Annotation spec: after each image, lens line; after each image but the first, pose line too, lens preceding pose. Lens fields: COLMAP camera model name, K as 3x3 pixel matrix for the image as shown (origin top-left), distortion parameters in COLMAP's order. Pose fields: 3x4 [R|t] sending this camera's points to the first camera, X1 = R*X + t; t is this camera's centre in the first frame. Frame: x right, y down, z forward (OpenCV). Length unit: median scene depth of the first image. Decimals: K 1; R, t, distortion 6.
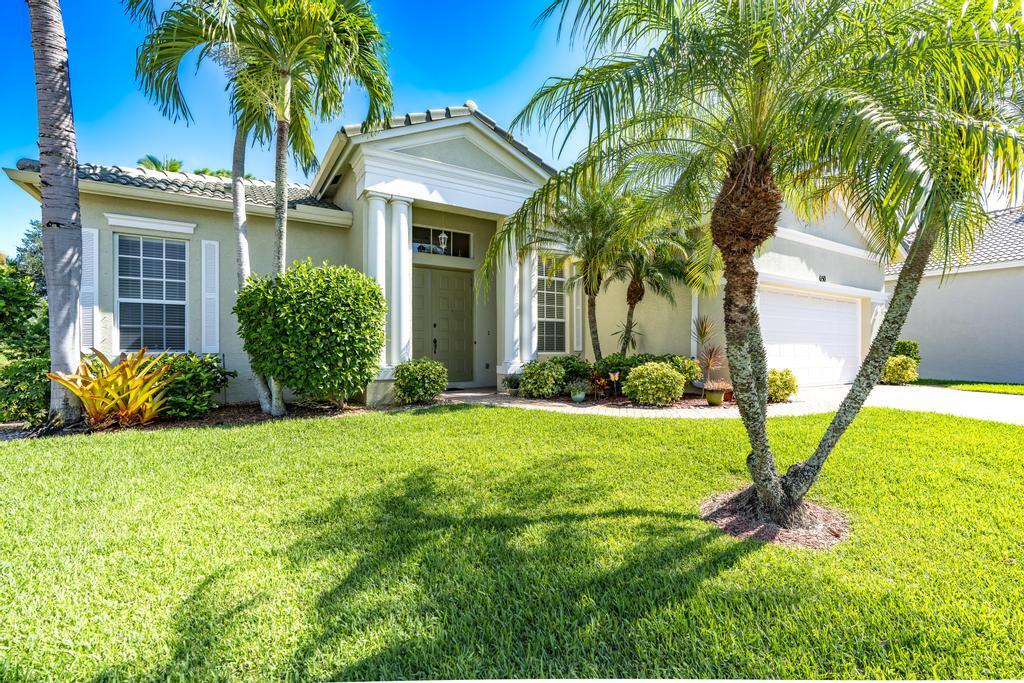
lens RADIAL K [[468.6, 0, 529.5], [0, 468.6, 356.7], [0, 0, 1]] dist [-0.005026, 0.000241]
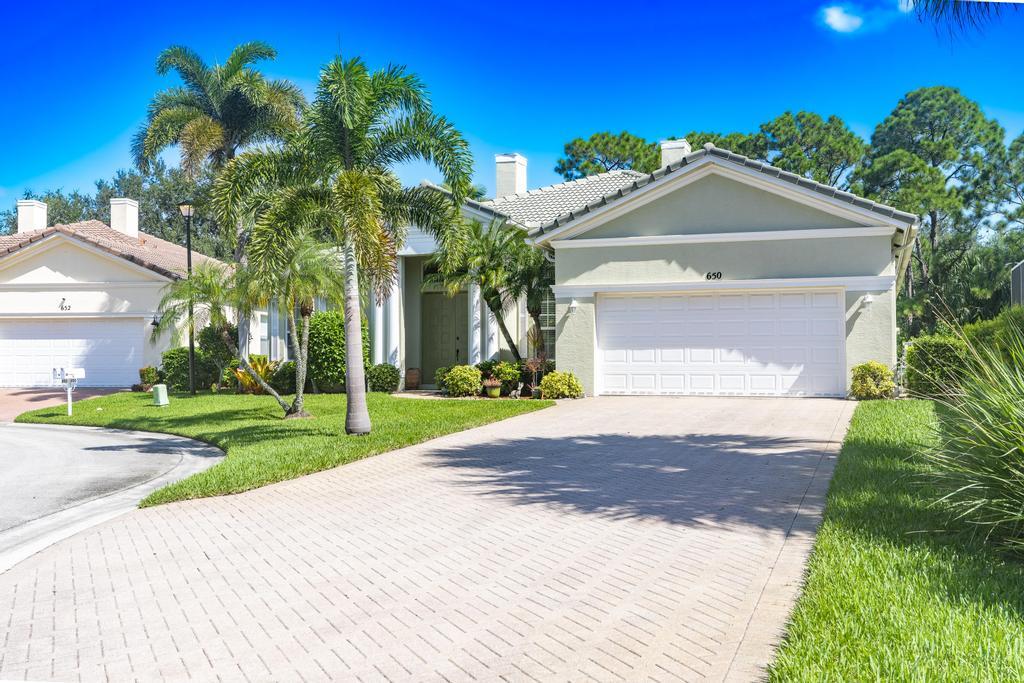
lens RADIAL K [[1009.4, 0, 514.5], [0, 1009.4, 356.0], [0, 0, 1]] dist [0.015096, 0.015752]
pose [[0.605905, -0.008595, -0.795490, 2.830837], [-0.006748, 0.999850, -0.015944, 0.031316], [0.795508, 0.015029, 0.605757, -0.705484]]
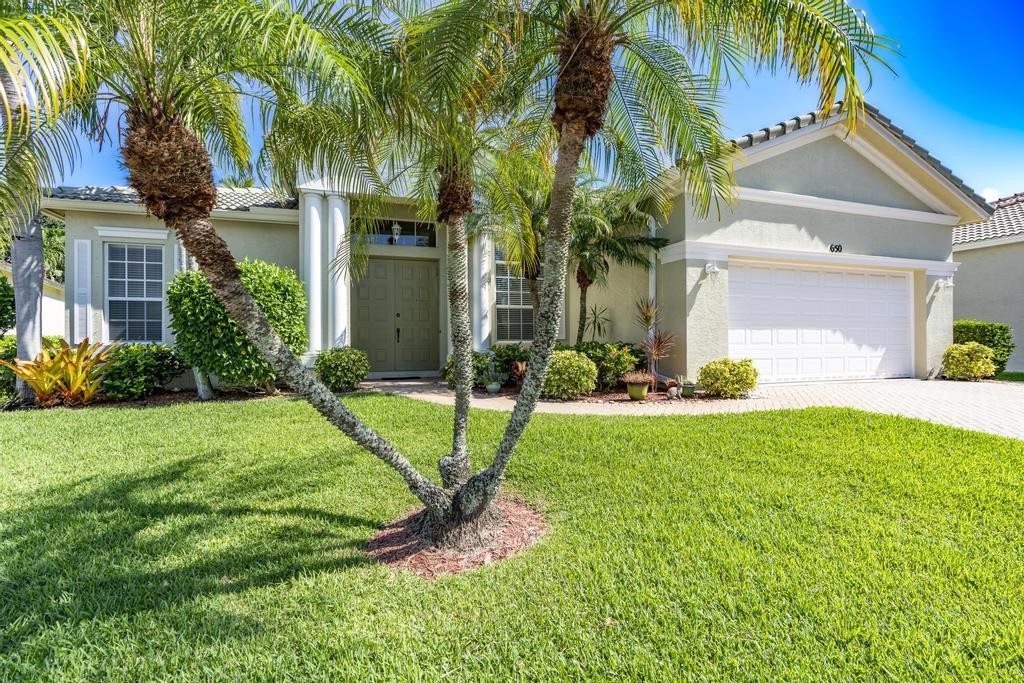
lens RADIAL K [[467.3, 0, 512.2], [0, 467.3, 348.1], [0, 0, 1]] dist [-0.008095, 0.001113]
pose [[0.968867, -0.002430, -0.247568, 0.405990], [0.002919, 0.999994, 0.001608, 0.005746], [0.247563, -0.002280, 0.968869, 0.106524]]
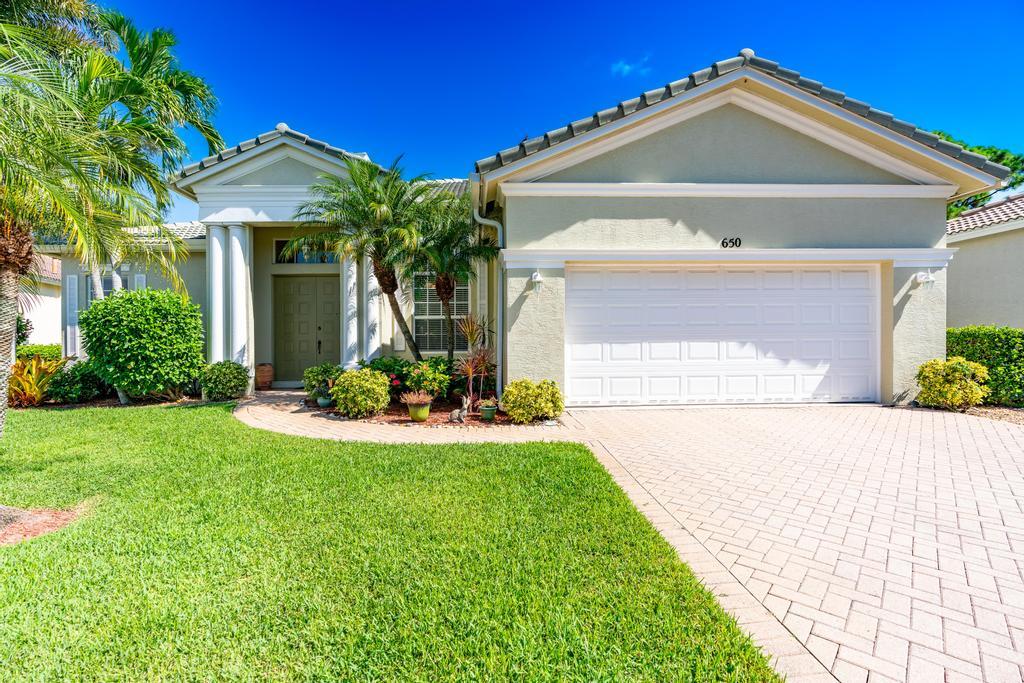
lens RADIAL K [[476.2, 0, 489.5], [0, 476.2, 350.1], [0, 0, 1]] dist [-0.008206, 0.000545]
pose [[0.856196, -0.000632, -0.516650, 0.992503], [0.005343, 0.999957, 0.007633, -0.031215], [0.516623, -0.009296, 0.856163, 0.355291]]
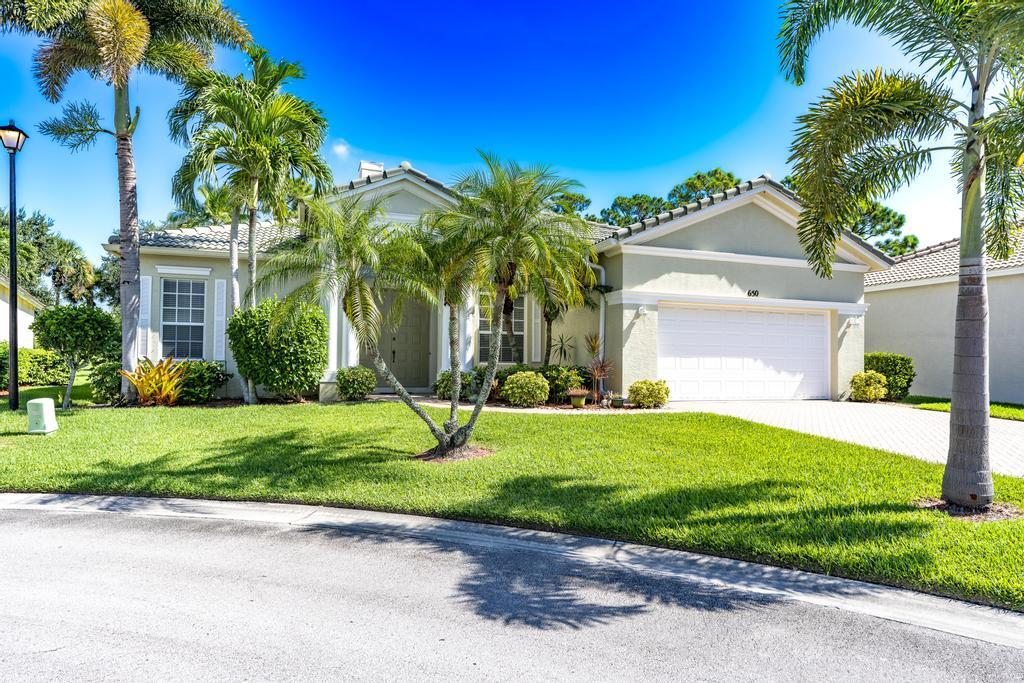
lens RADIAL K [[618.4, 0, 514.7], [0, 618.4, 354.4], [0, 0, 1]] dist [-0.000778, -0.000994]
pose [[0.971663, 0.008177, -0.236231, 0.644130], [-0.013980, 0.999640, -0.022899, 0.004827], [0.235958, 0.025553, 0.971427, -0.612748]]
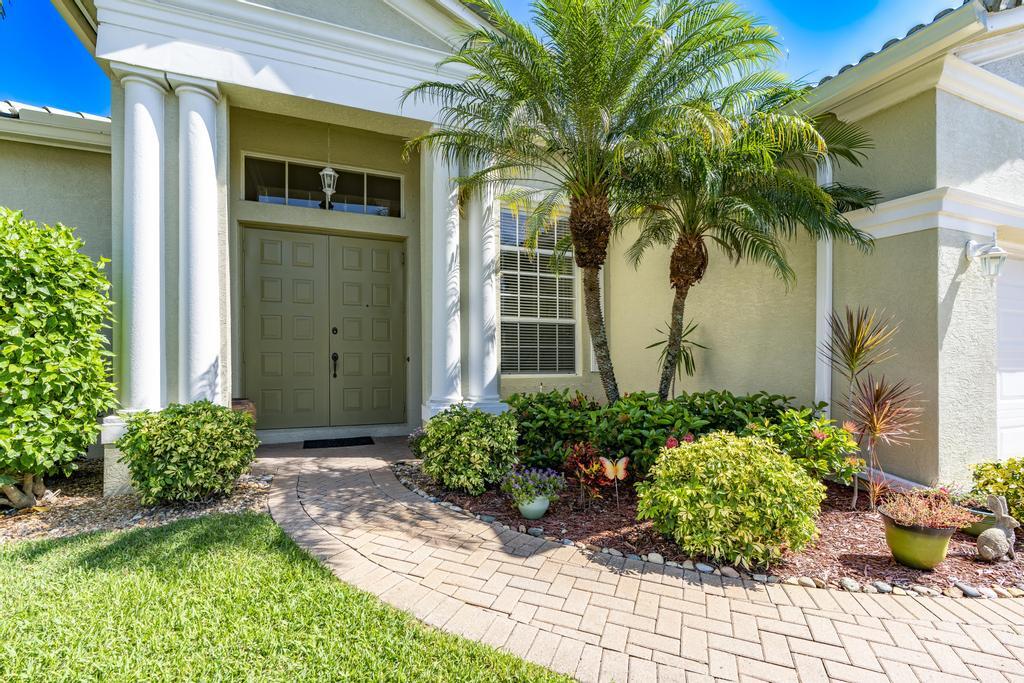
lens RADIAL K [[469.7, 0, 507.2], [0, 469.7, 363.1], [0, 0, 1]] dist [-0.007220, 0.001425]
pose [[0.982707, 0.010405, -0.184874, 0.171639], [-0.008963, 0.999923, 0.008632, -0.046191], [0.184950, -0.006825, 0.982724, 0.637741]]
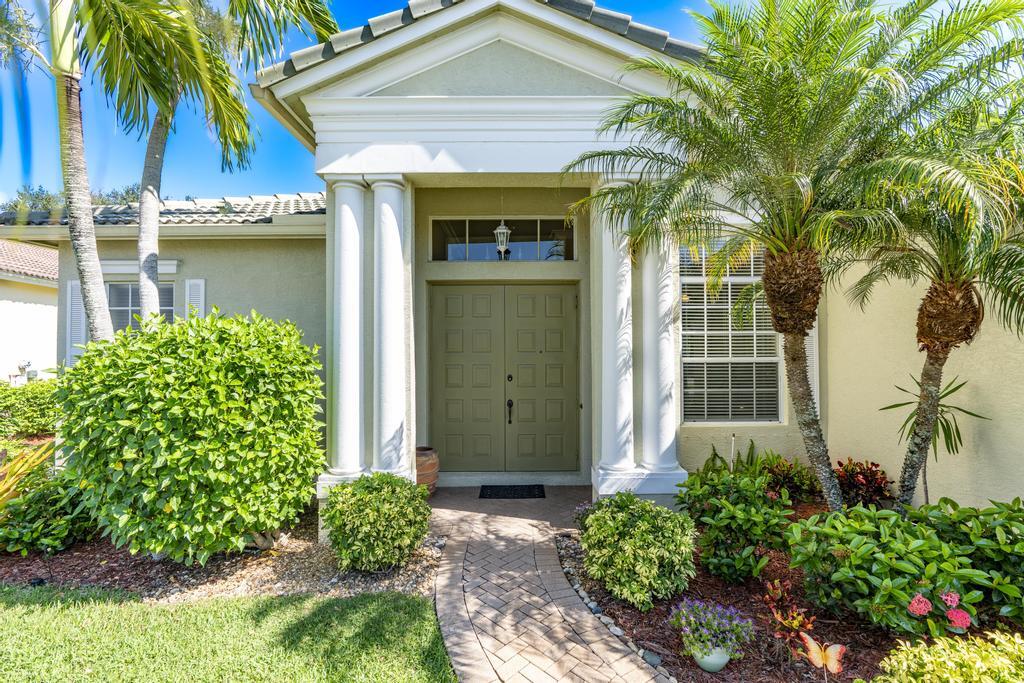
lens RADIAL K [[467.3, 0, 512.2], [0, 467.3, 348.1], [0, 0, 1]] dist [-0.008095, 0.001113]
pose [[0.838079, 0.004437, -0.545532, 0.183241], [-0.004084, 0.999990, 0.001859, -0.148821], [0.545534, 0.000670, 0.838088, 0.689813]]
